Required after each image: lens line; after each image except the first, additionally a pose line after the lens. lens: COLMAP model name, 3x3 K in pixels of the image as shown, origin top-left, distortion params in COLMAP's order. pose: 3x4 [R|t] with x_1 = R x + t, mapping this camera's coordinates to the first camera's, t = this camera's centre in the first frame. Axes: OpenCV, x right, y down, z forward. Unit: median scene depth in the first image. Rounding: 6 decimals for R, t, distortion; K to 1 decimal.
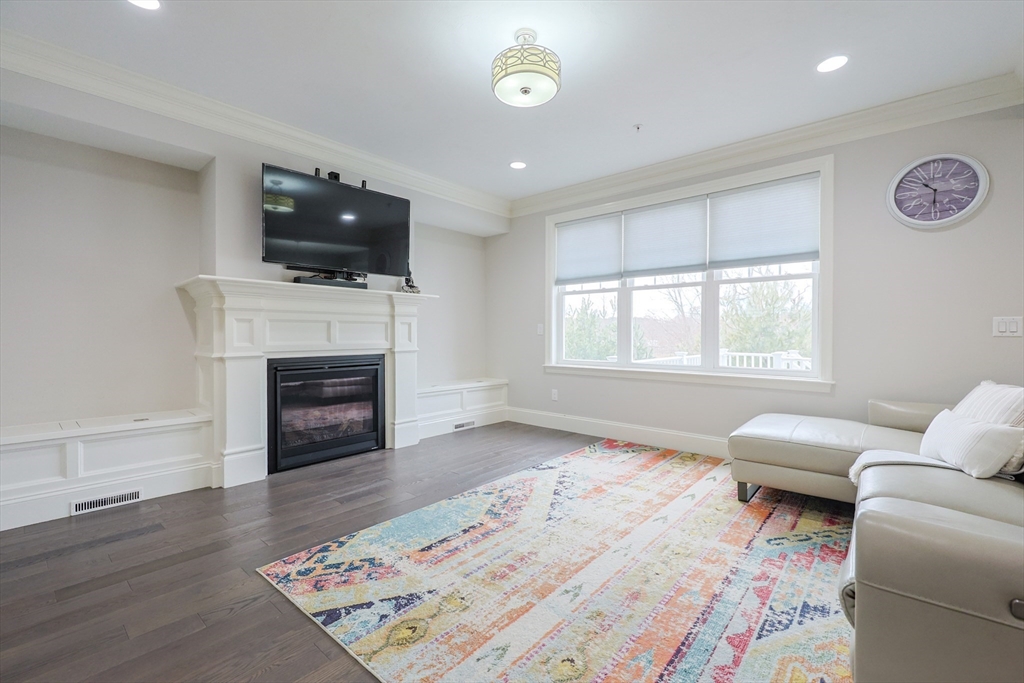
lens RADIAL K [[444.7, 0, 508.9], [0, 444.7, 339.3], [0, 0, 1]] dist [0.001047, -0.000676]
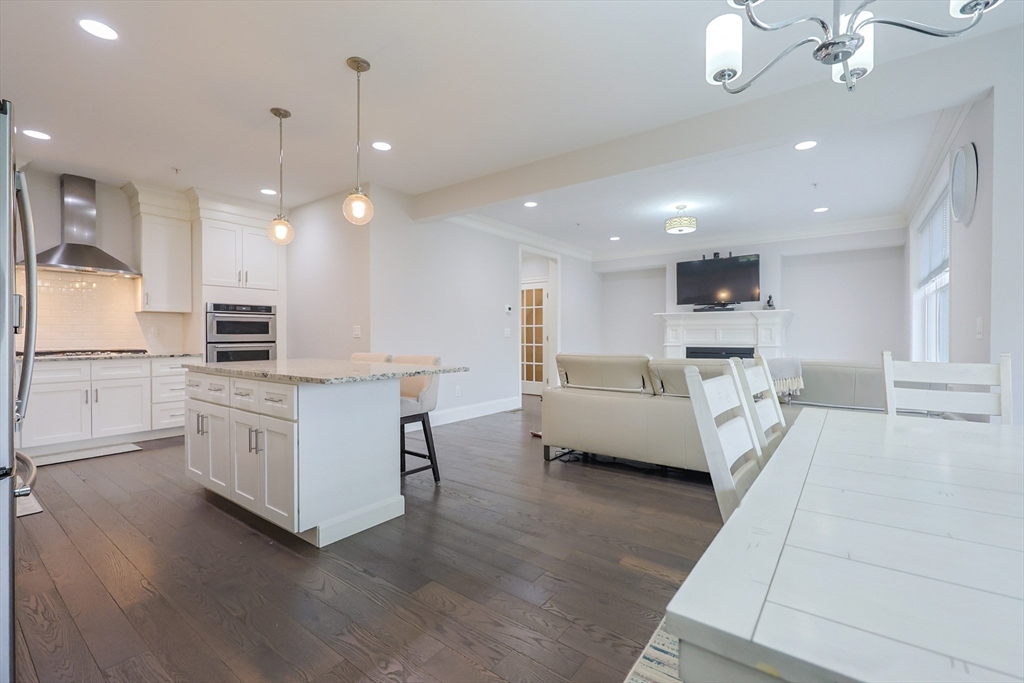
lens RADIAL K [[444.7, 0, 516.5], [0, 444.7, 339.8], [0, 0, 1]] dist [0.001047, -0.000676]
pose [[0.096561, 0.010457, -0.995272, 1.675181], [-0.010038, 0.999904, 0.009532, -0.004759], [0.995276, 0.009070, 0.096657, -0.063213]]
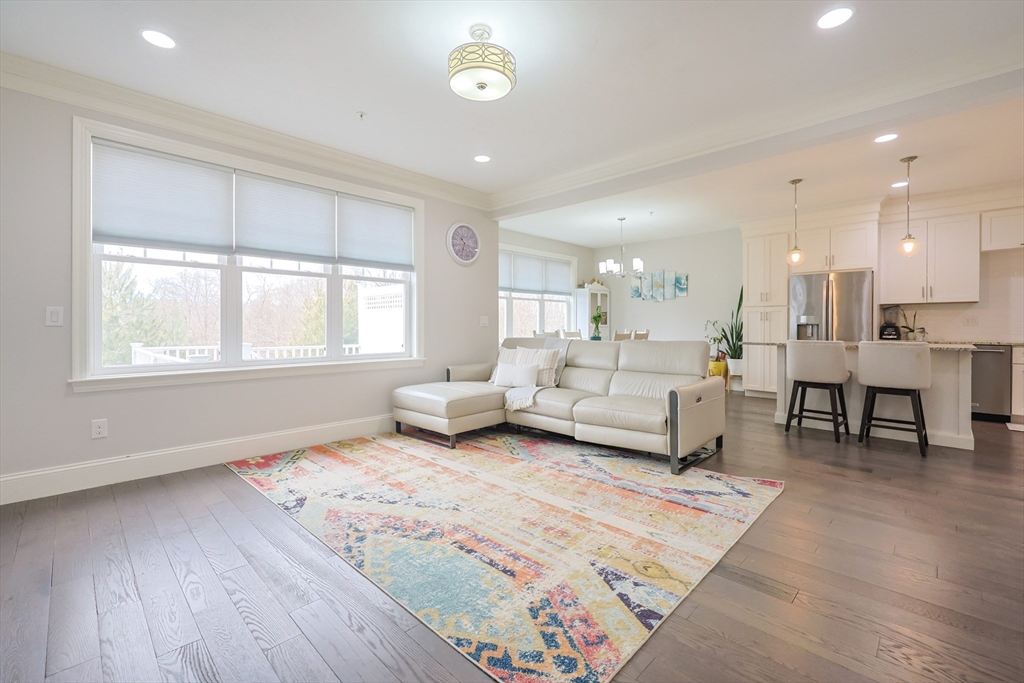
lens RADIAL K [[444.7, 0, 524.3], [0, 444.7, 329.3], [0, 0, 1]] dist [0.001047, -0.000676]
pose [[0.030818, -0.008565, 0.999488, -0.730106], [0.010868, 0.999907, 0.008234, -0.007299], [-0.999466, 0.010608, 0.030908, 0.655899]]
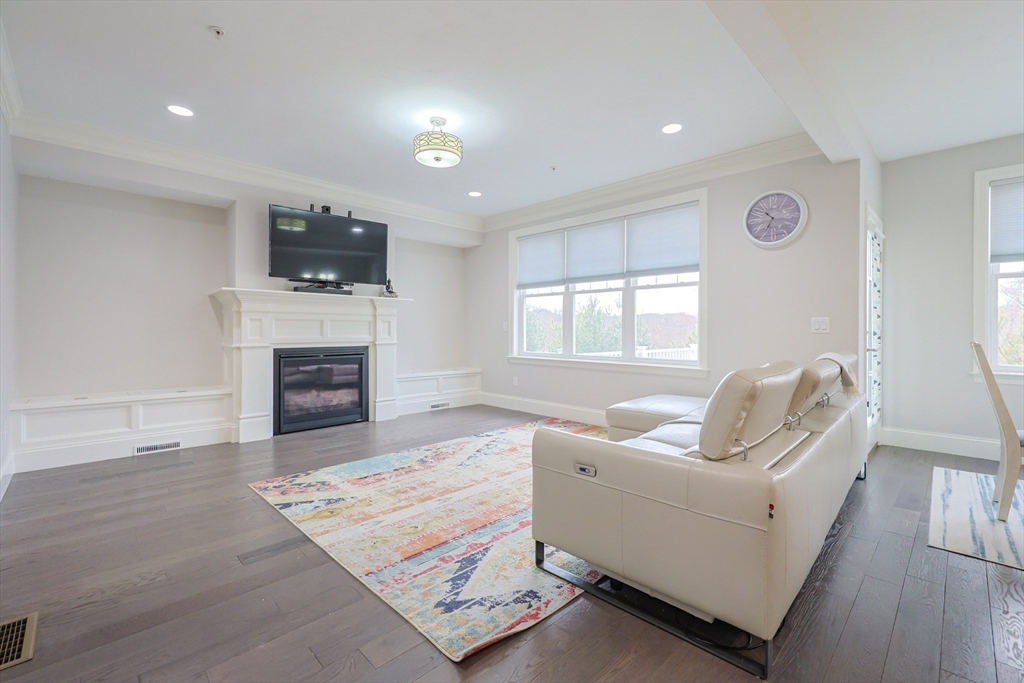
lens RADIAL K [[444.7, 0, 513.3], [0, 444.7, 329.7], [0, 0, 1]] dist [0.001047, -0.000676]
pose [[0.997397, 0.001825, -0.072088, 0.284785], [-0.002754, 0.999914, -0.012794, 0.002708], [0.072059, 0.012959, 0.997316, -0.293289]]
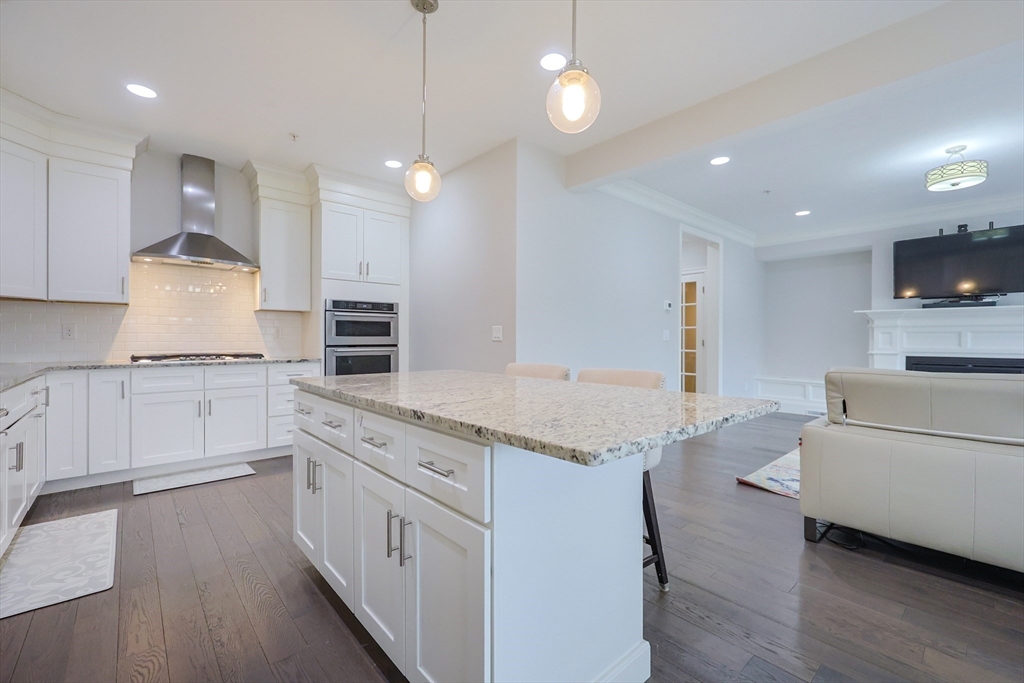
lens RADIAL K [[444.7, 0, 514.5], [0, 444.7, 341.9], [0, 0, 1]] dist [0.001047, -0.000676]
pose [[-0.115319, 0.007144, -0.993303, 1.316823], [-0.014767, 0.999851, 0.008905, -0.001745], [0.993219, 0.015695, -0.115197, -0.256051]]
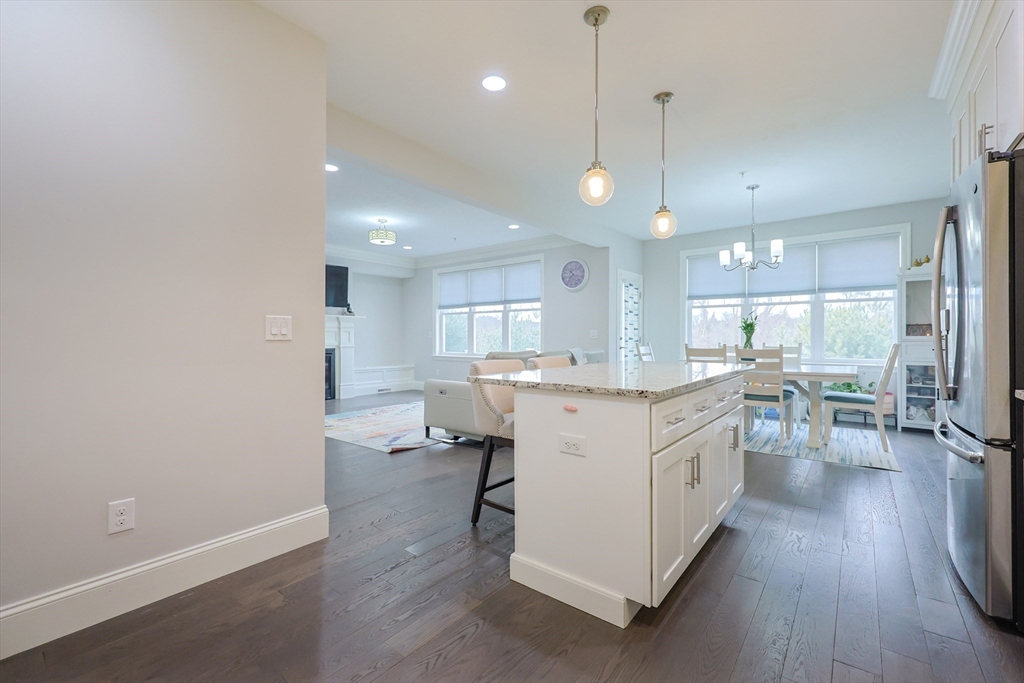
lens RADIAL K [[444.7, 0, 510.2], [0, 444.7, 336.2], [0, 0, 1]] dist [0.001047, -0.000676]
pose [[0.999183, -0.001830, 0.040369, 0.495945], [0.002401, 0.999898, -0.014111, 0.013467], [-0.040339, 0.014197, 0.999085, -1.170885]]
